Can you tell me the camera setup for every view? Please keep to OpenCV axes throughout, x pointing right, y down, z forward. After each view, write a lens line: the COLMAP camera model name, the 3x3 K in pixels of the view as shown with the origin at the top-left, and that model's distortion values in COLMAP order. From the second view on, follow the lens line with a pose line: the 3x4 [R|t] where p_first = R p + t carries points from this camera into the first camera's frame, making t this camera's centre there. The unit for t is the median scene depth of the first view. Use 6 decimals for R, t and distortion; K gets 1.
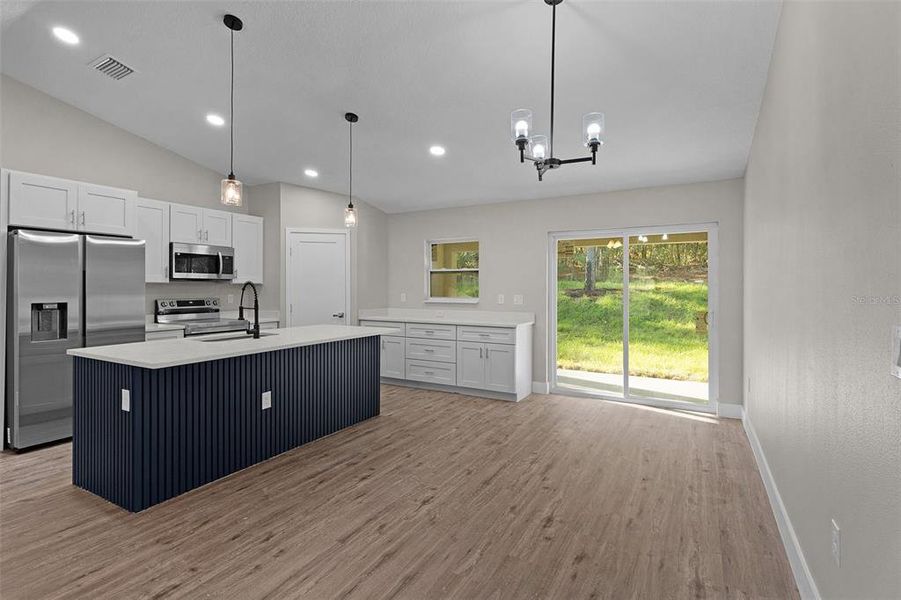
lens RADIAL K [[441.9, 0, 445.7], [0, 441.9, 288.2], [0, 0, 1]] dist [0.002781, -0.000212]
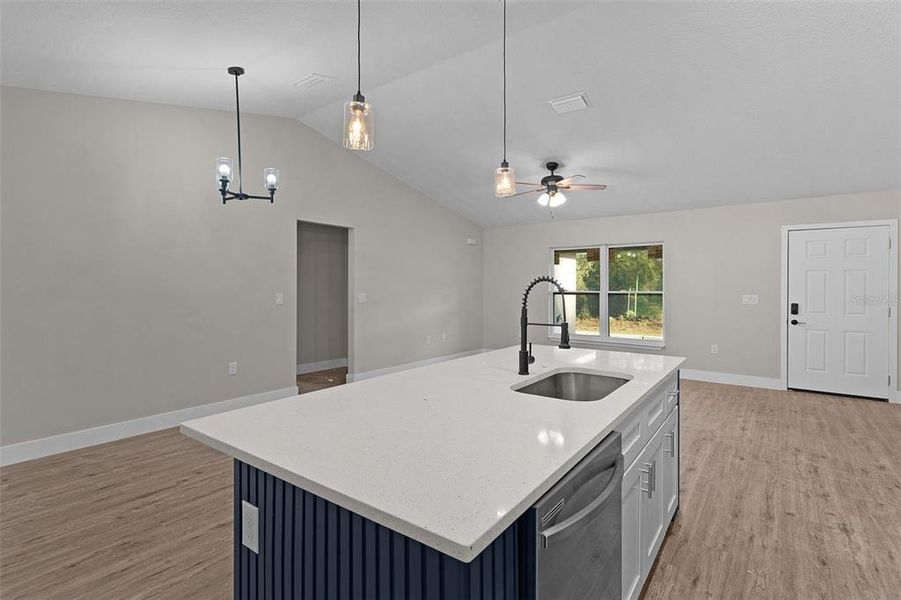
lens RADIAL K [[434.9, 0, 443.0], [0, 434.9, 293.8], [0, 0, 1]] dist [0.000963, -0.000471]
pose [[-0.991029, -0.006694, 0.133481, -0.348987], [-0.004452, 0.999844, 0.017088, -0.002044], [-0.133574, 0.016341, -0.990904, 1.382431]]
